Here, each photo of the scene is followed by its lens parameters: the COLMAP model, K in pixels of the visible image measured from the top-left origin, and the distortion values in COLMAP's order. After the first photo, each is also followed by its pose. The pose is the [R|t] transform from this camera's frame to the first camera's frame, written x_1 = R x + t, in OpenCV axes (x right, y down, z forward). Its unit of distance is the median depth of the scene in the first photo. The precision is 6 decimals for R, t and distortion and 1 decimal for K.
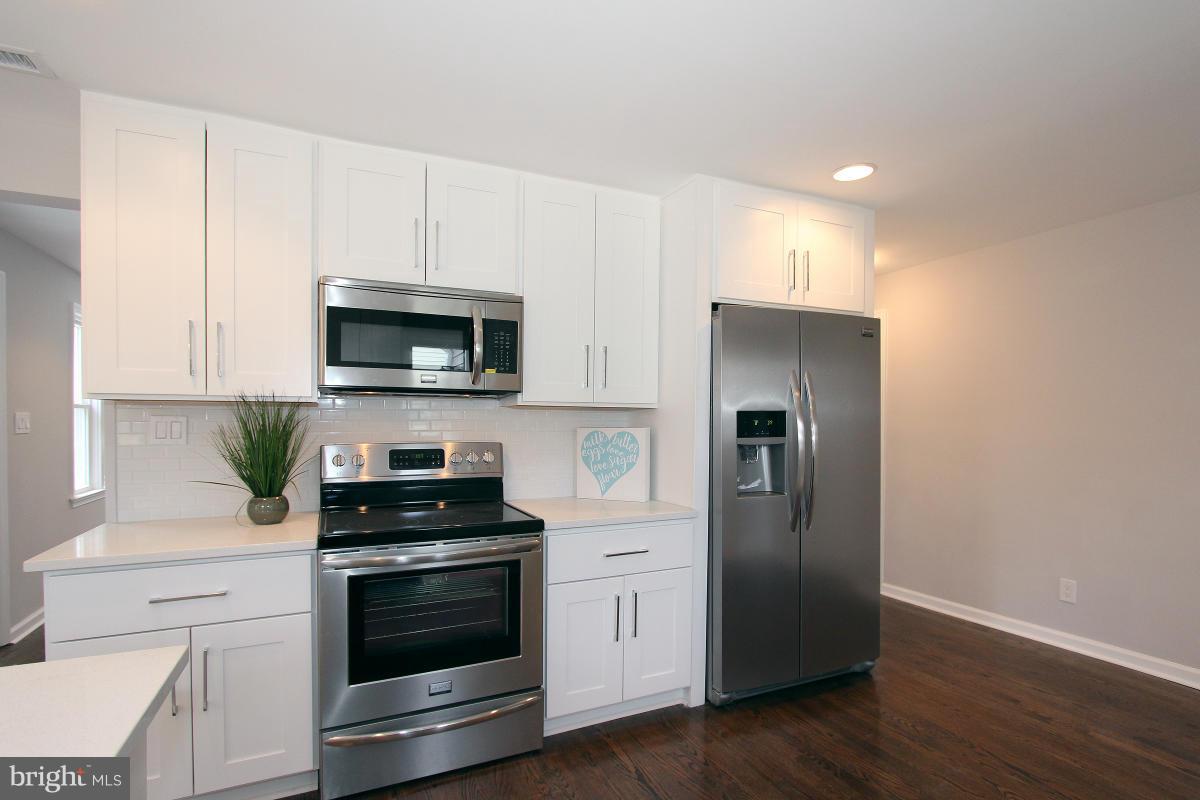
lens RADIAL K [[583.1, 0, 600.0], [0, 583.1, 431.9], [0, 0, 1]] dist [-0.024010, -0.000041]
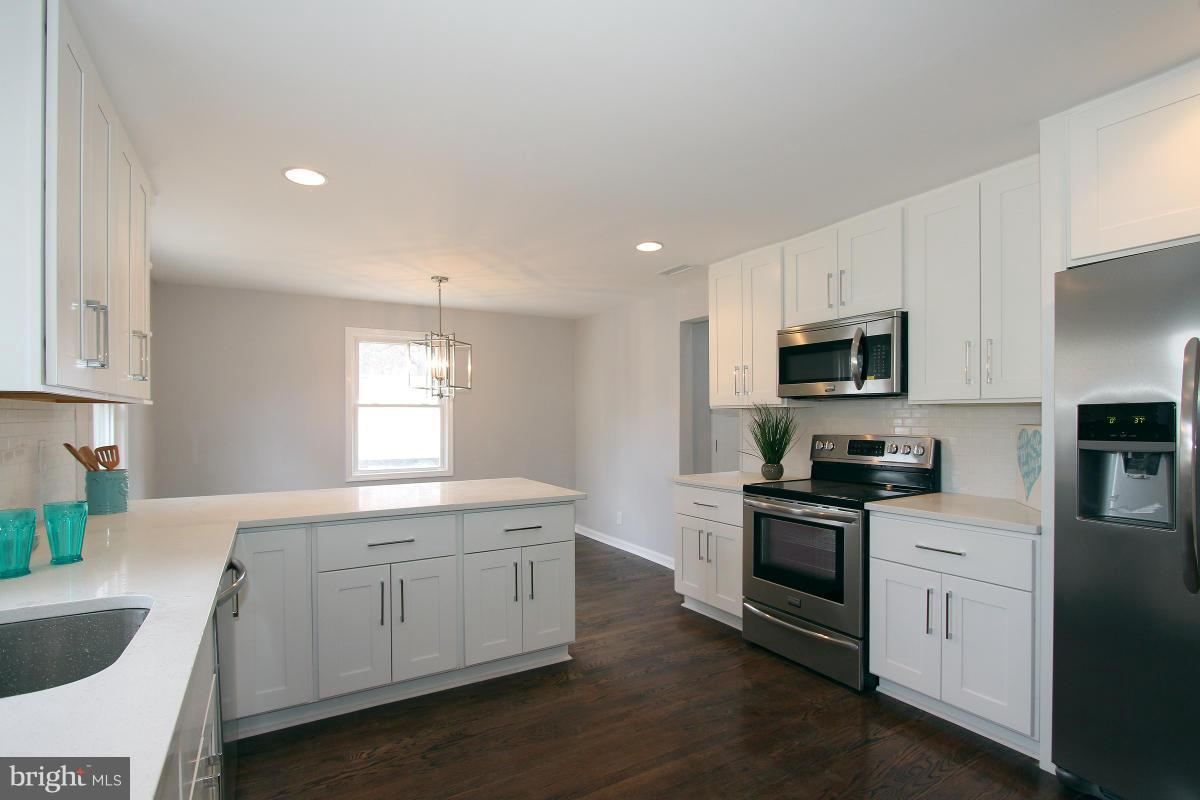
lens RADIAL K [[583.7, 0, 624.7], [0, 583.7, 417.6], [0, 0, 1]] dist [-0.003964, 0.000039]
pose [[0.119534, -0.004047, -0.992822, 0.916914], [-0.016331, 0.999848, -0.006042, -0.004647], [0.992696, 0.016936, 0.119450, 0.316602]]
